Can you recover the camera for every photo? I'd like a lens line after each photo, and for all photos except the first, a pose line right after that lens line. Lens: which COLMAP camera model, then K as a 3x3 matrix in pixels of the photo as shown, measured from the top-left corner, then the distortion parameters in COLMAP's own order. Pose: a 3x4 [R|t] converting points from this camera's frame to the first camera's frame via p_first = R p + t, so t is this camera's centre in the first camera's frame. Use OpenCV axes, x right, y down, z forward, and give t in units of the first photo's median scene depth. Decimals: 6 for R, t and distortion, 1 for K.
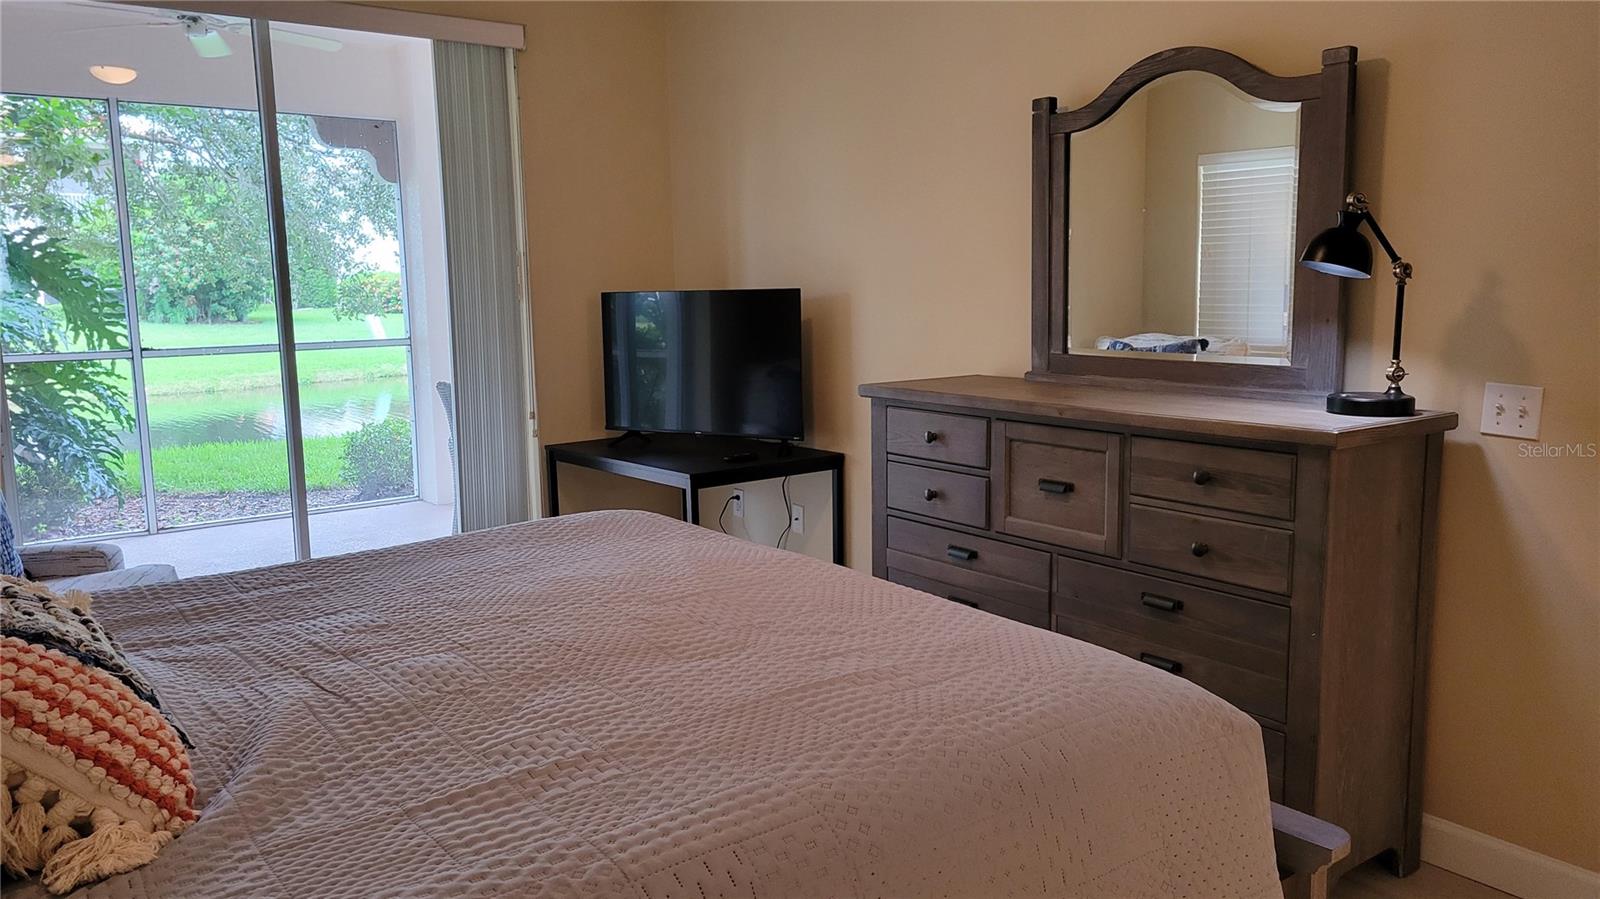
lens RADIAL K [[1189.3, 0, 800.0], [0, 1189.3, 449.5], [0, 0, 1]] dist [0.031575, -0.003886]
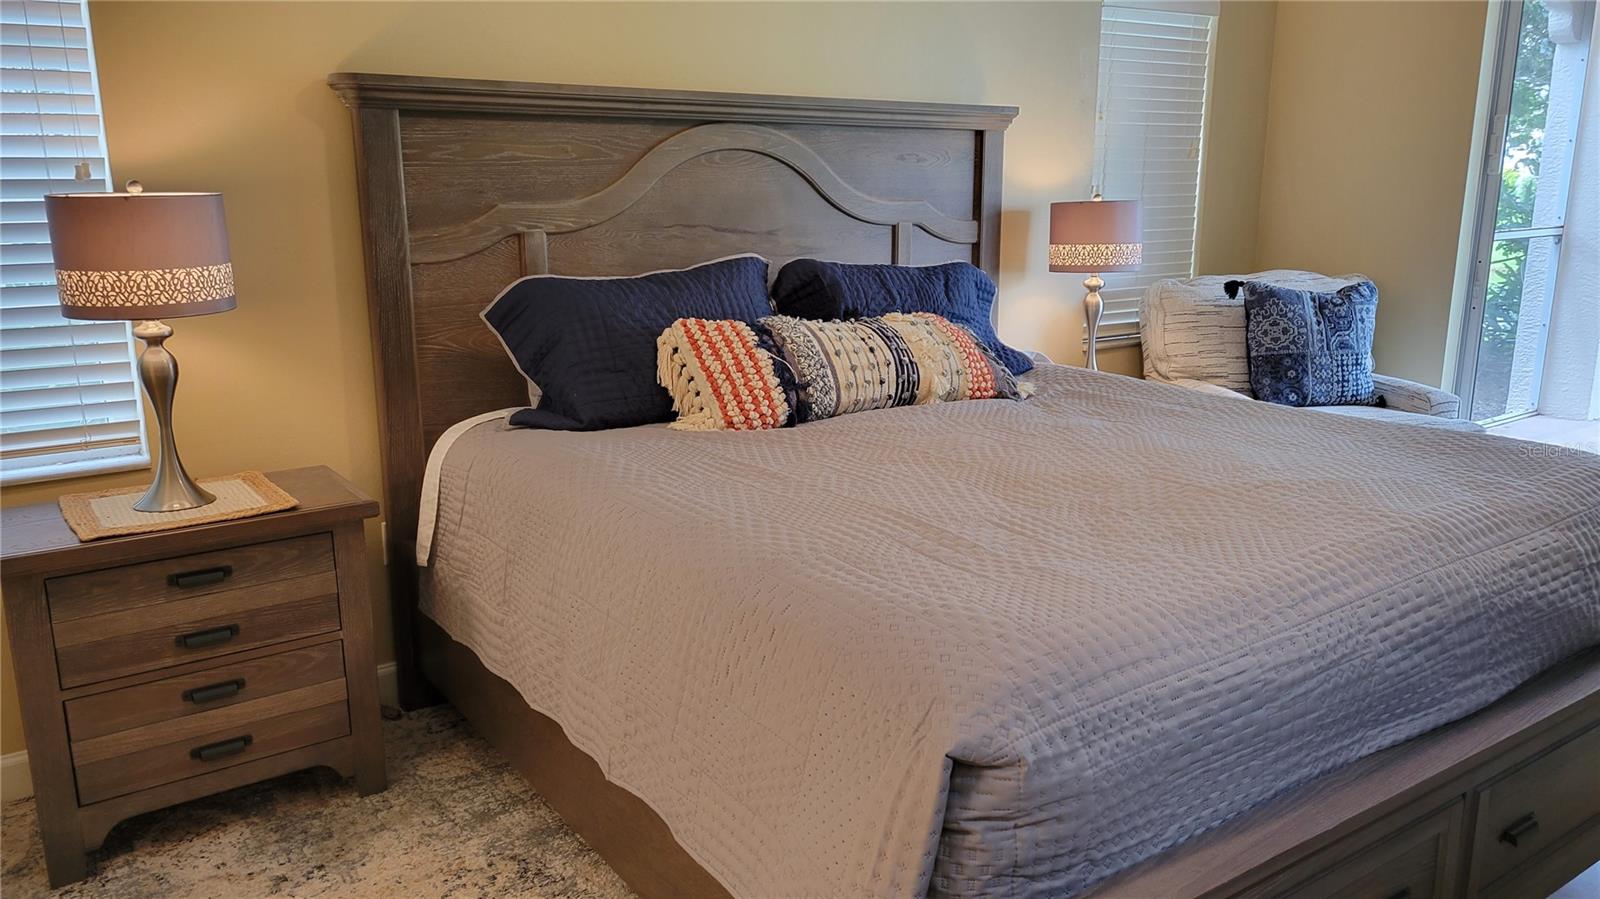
lens RADIAL K [[1189.3, 0, 800.0], [0, 1189.3, 449.5], [0, 0, 1]] dist [0.031575, -0.003886]
pose [[-0.043857, 0.244822, -0.968576, 1.061378], [-0.142107, 0.958121, 0.248615, -0.123001], [0.988879, 0.148545, -0.007230, 0.887846]]
